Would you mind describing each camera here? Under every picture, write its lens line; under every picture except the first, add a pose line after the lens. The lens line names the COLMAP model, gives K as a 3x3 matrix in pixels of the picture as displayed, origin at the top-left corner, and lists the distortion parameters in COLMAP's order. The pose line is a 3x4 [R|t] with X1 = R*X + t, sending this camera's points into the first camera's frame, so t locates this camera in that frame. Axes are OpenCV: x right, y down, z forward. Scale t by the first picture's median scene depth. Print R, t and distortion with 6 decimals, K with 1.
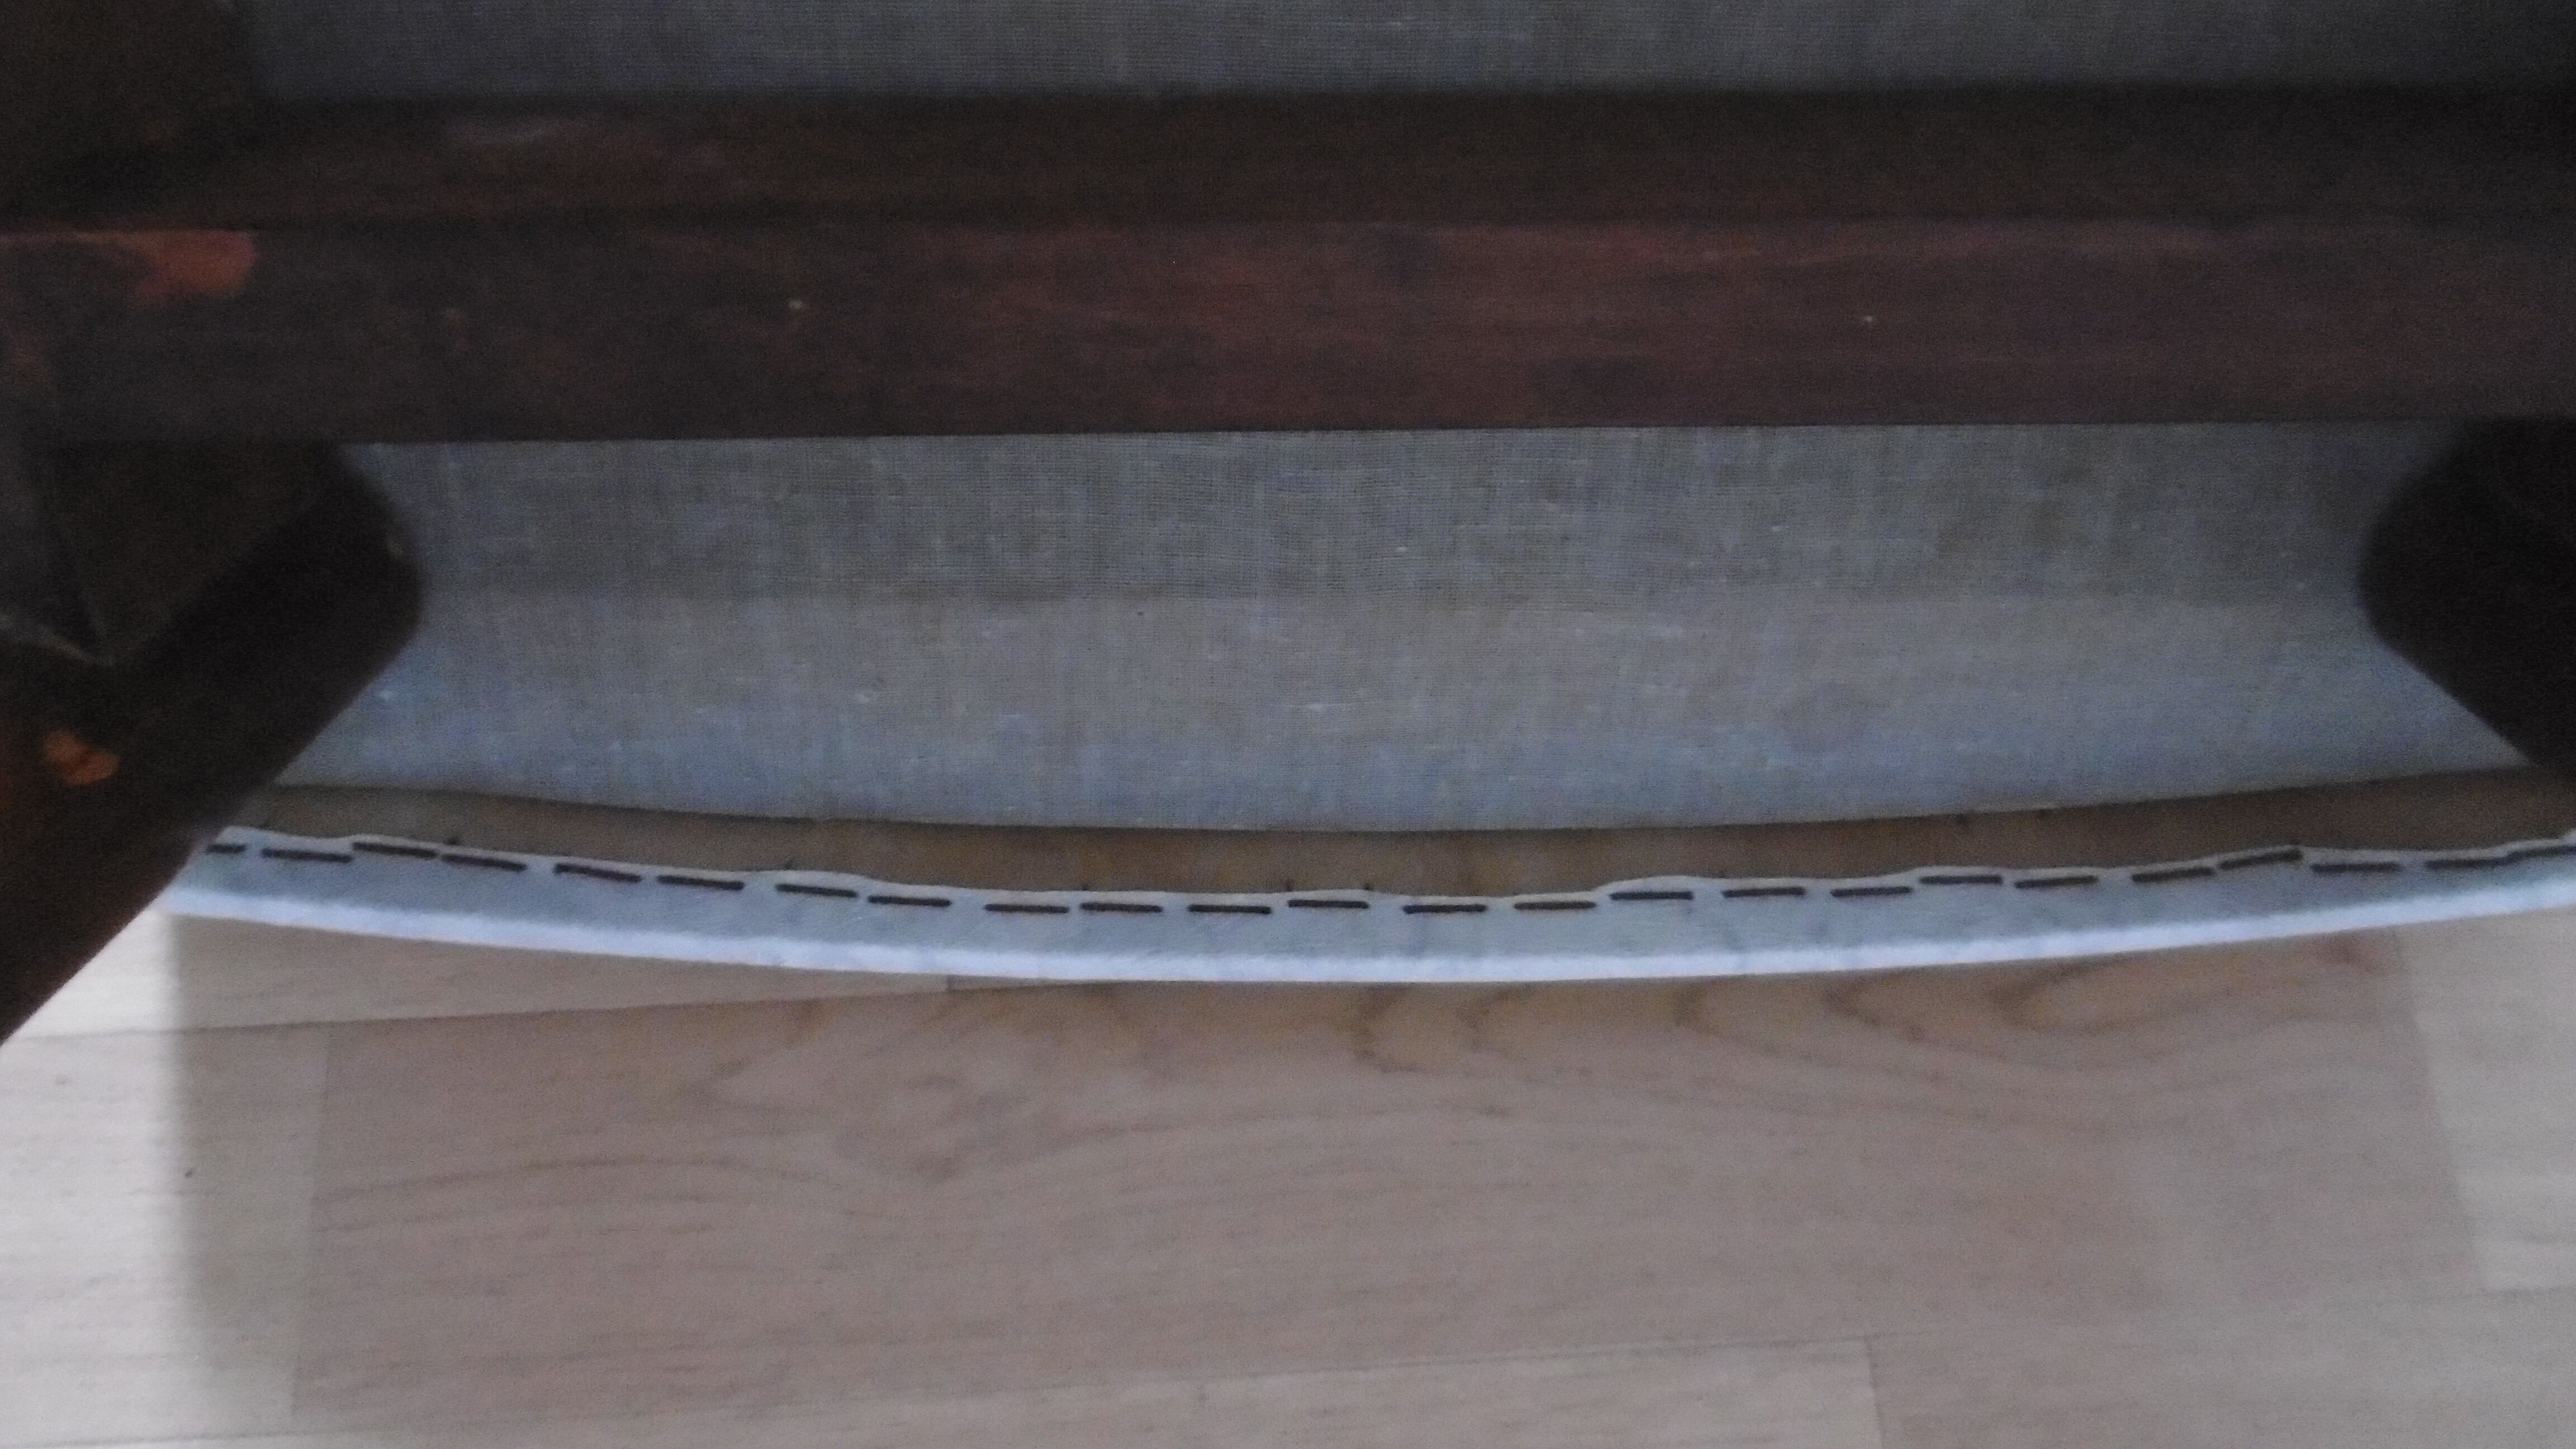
lens RADIAL K [[1860.9, 0, 1288.0], [0, 1860.9, 724.5], [0, 0, 1]] dist [-0.042225, 0.000091]
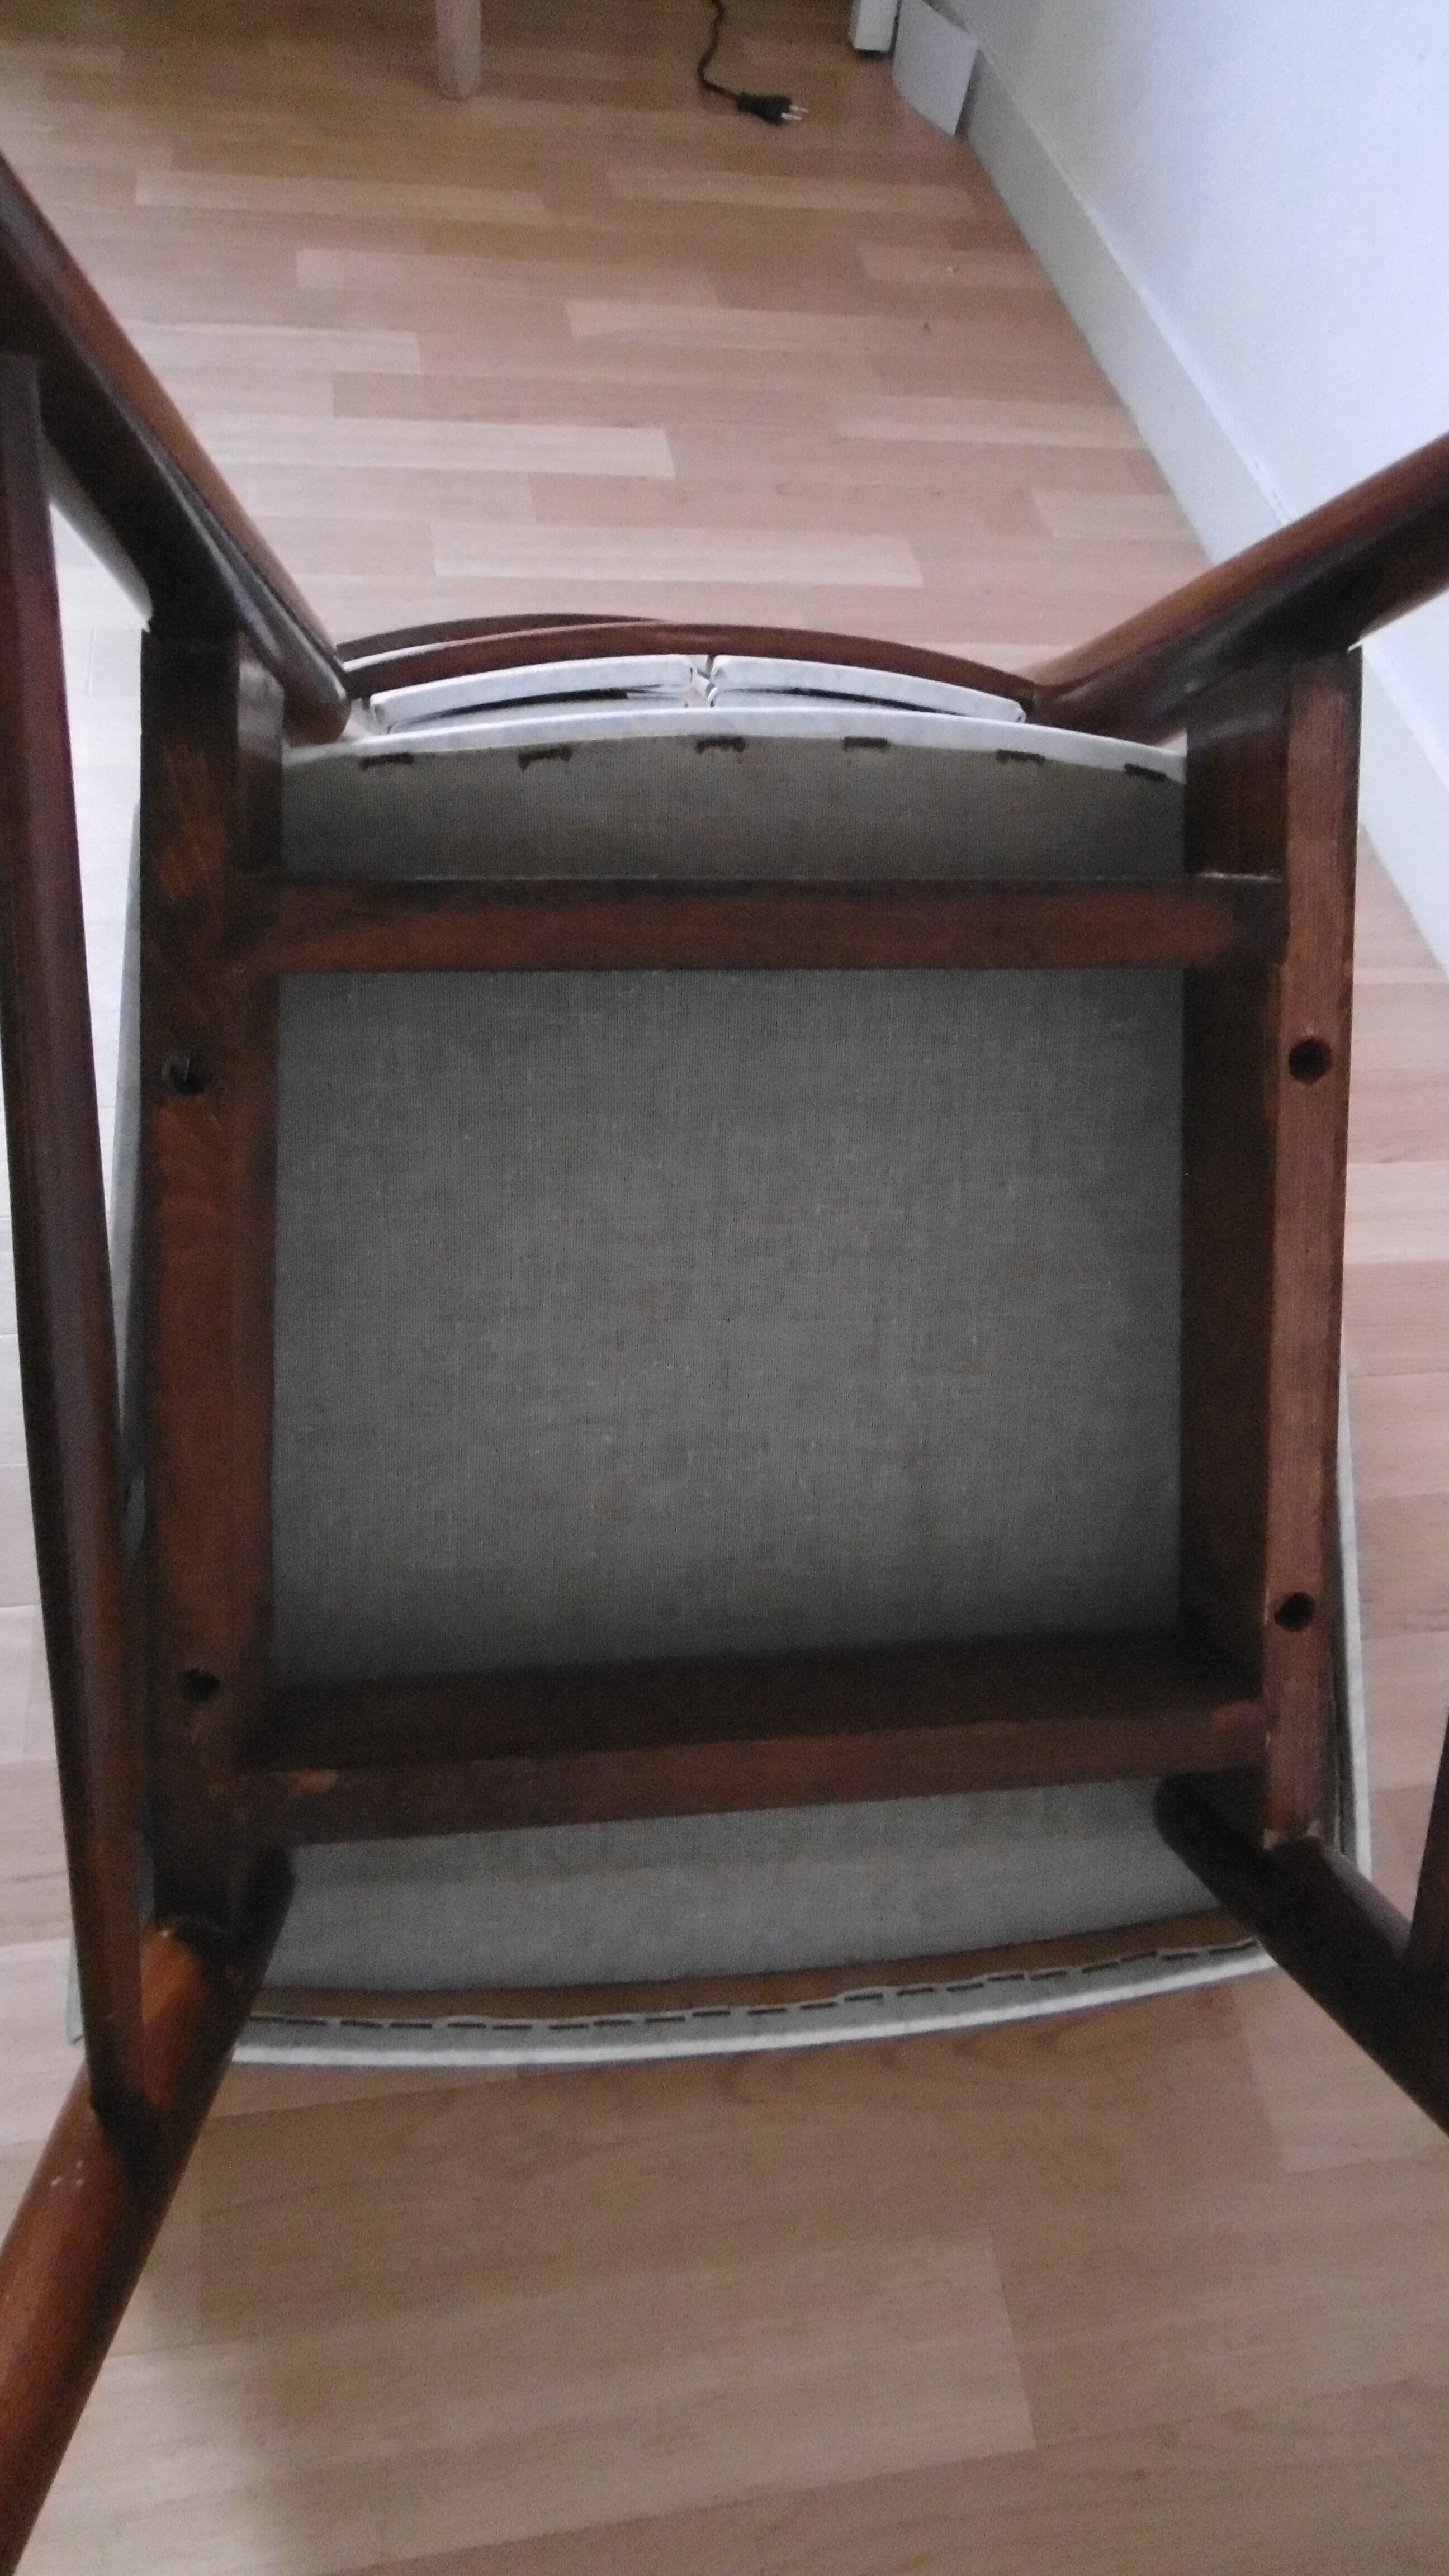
lens RADIAL K [[1860.9, 0, 763.7], [0, 1860.9, 1182.5], [0, 0, 1]] dist [-0.042225, 0.000091]
pose [[0.991306, -0.023222, 0.129511, -0.169757], [0.067382, 0.935030, -0.348106, -0.052322], [-0.113013, 0.353807, 0.928466, -1.286761]]
